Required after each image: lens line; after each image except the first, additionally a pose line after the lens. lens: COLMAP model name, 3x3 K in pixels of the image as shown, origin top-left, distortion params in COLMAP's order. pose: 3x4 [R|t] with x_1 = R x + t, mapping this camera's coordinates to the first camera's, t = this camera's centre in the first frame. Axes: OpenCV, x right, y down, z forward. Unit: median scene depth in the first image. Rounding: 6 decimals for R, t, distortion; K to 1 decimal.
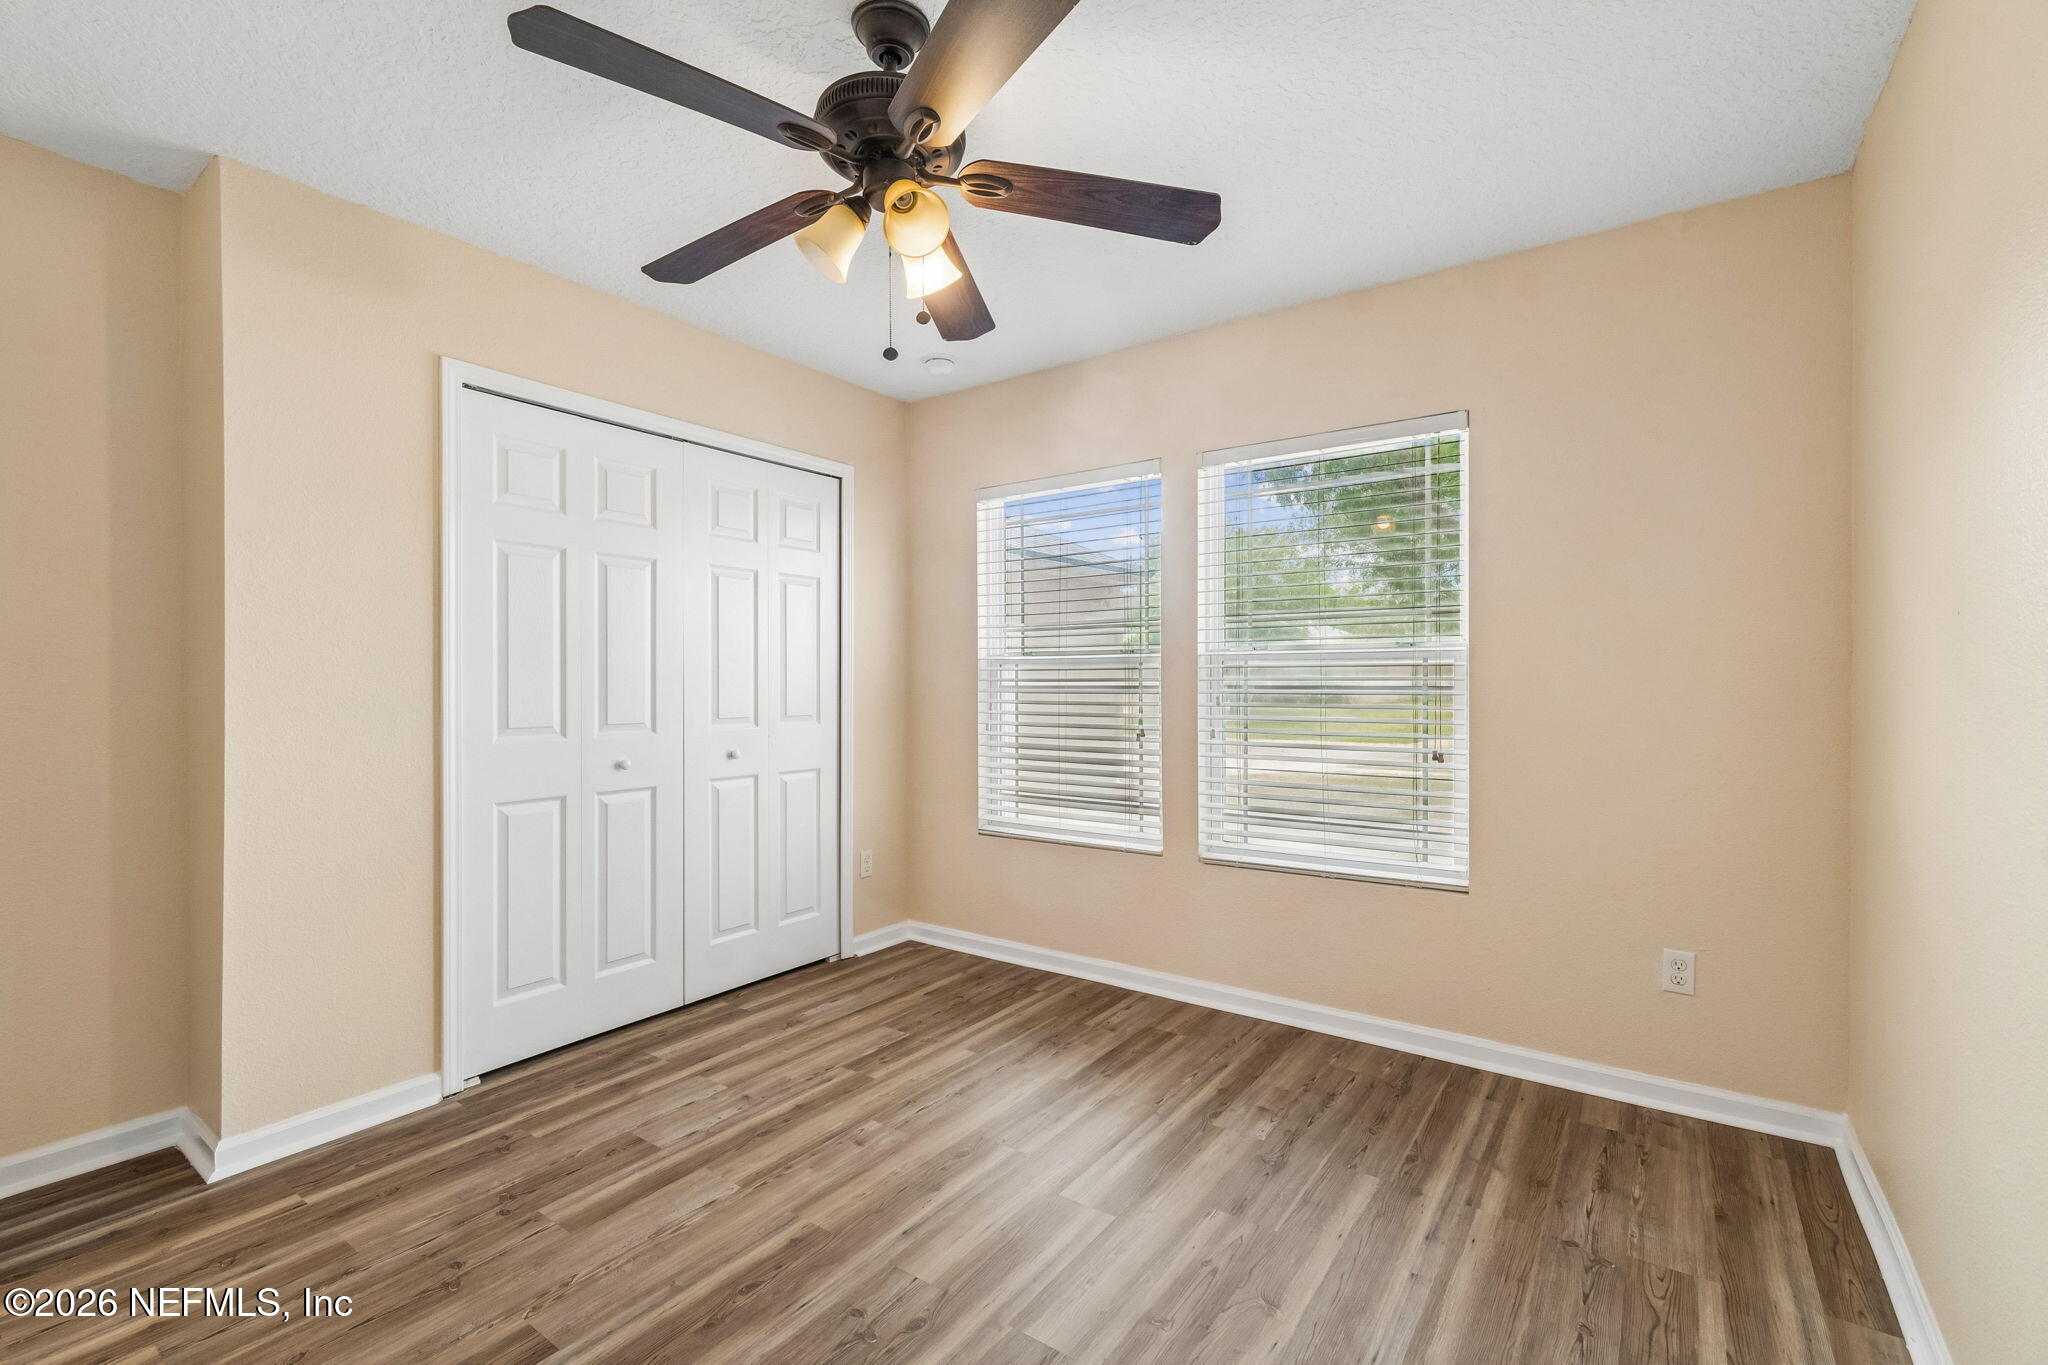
lens RADIAL K [[913.8, 0, 990.3], [0, 913.8, 693.7], [0, 0, 1]] dist [0.006219, -0.002188]
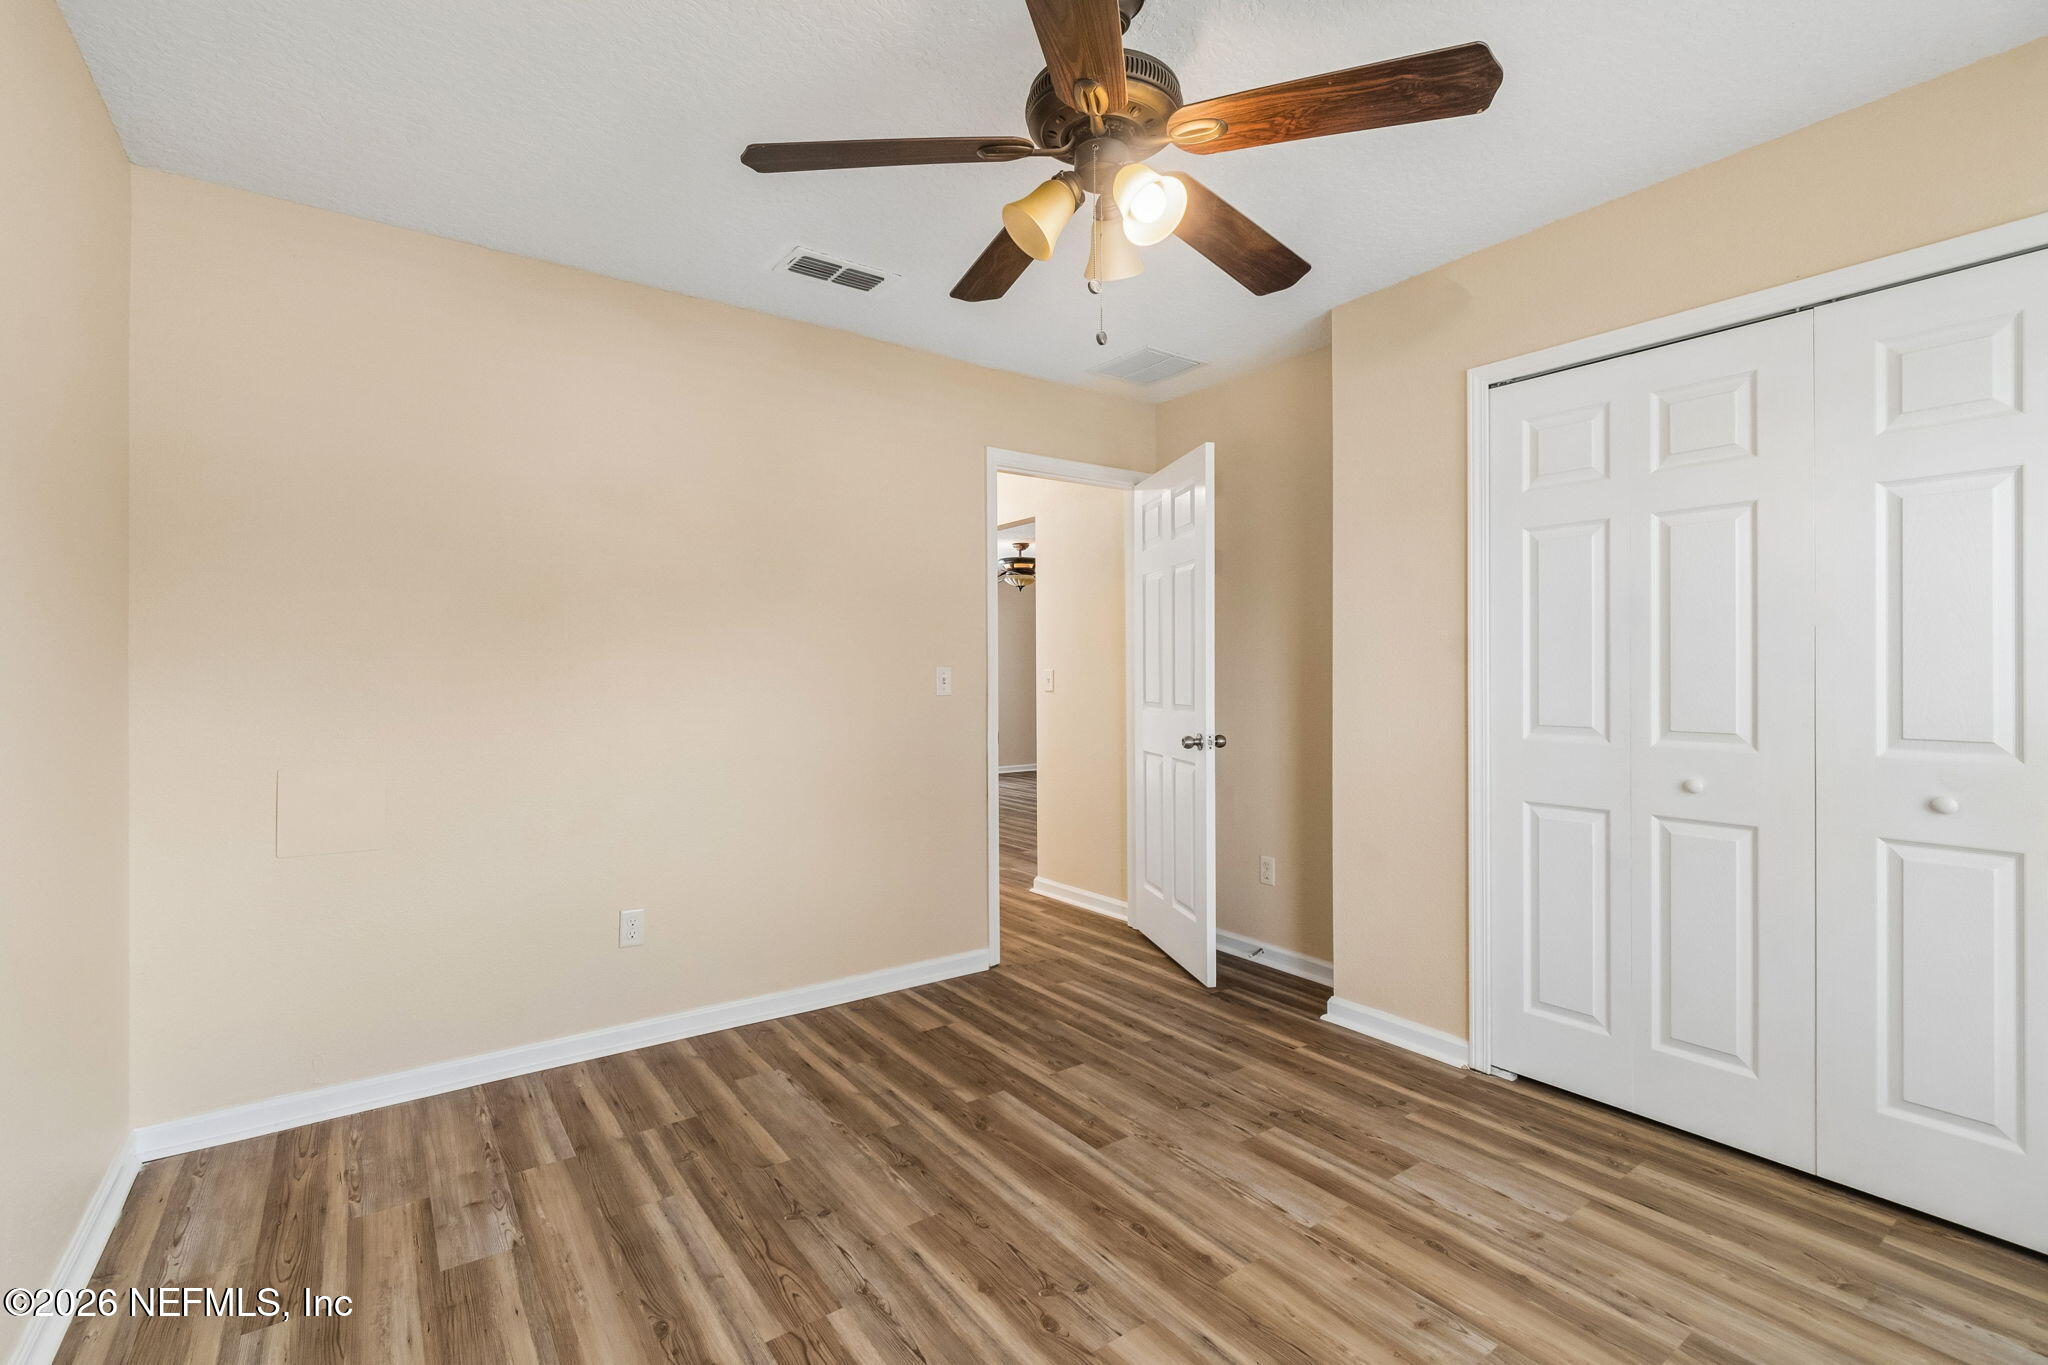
lens RADIAL K [[913.8, 0, 1019.9], [0, 913.8, 673.6], [0, 0, 1]] dist [0.006219, -0.002188]
pose [[-0.305286, 0.001499, -0.952259, 0.606969], [-0.012900, 0.999900, 0.005710, -0.015000], [0.952173, 0.014027, -0.305237, 0.877120]]
